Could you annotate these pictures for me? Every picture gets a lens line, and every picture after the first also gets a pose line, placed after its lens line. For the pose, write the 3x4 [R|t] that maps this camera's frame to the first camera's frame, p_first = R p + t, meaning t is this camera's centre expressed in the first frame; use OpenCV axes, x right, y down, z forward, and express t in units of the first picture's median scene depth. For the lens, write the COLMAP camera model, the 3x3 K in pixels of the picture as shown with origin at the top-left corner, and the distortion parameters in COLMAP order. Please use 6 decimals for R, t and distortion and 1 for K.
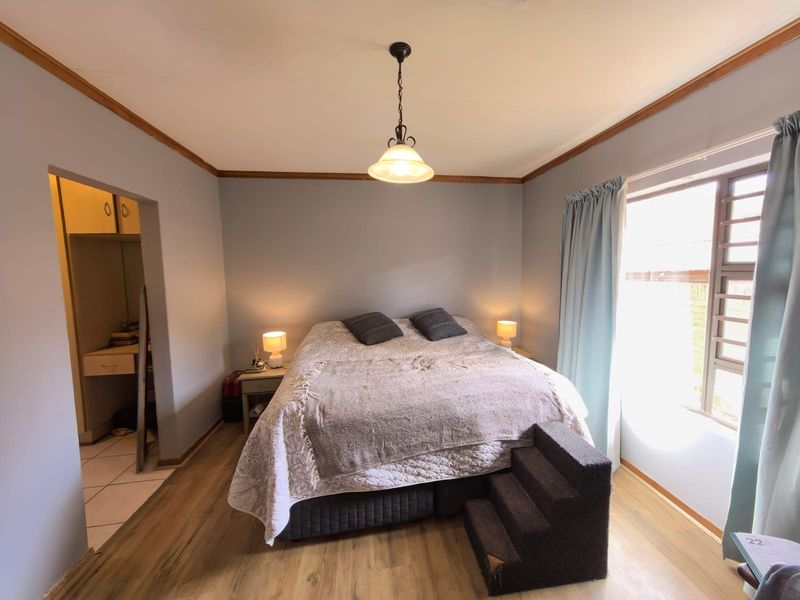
lens RADIAL K [[308.5, 0, 405.3], [0, 308.5, 296.8], [0, 0, 1]] dist [0.000109, 0.002712]
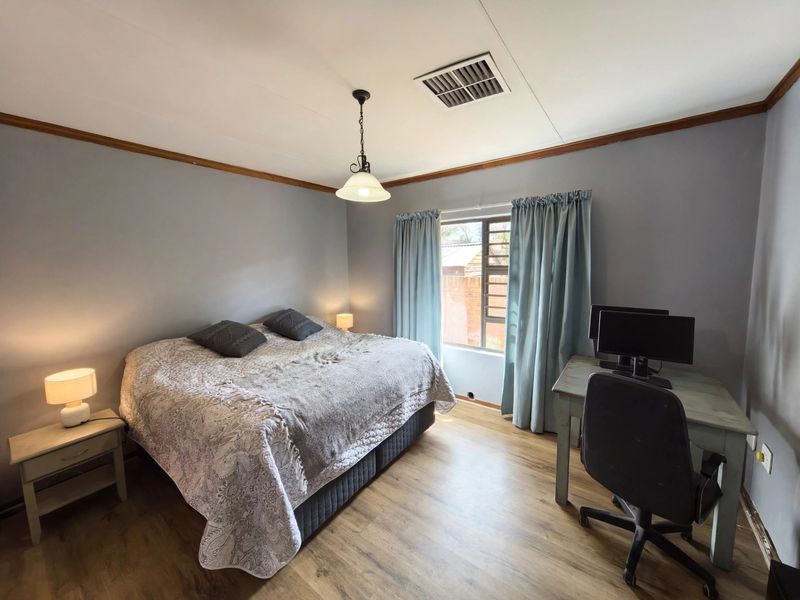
lens RADIAL K [[308.5, 0, 406.9], [0, 308.5, 295.6], [0, 0, 1]] dist [0.000109, 0.002712]
pose [[0.700741, -0.077863, 0.709154, -0.665948], [0.071952, 0.996671, 0.038334, -0.036027], [-0.709778, 0.024163, 0.704011, 0.032094]]
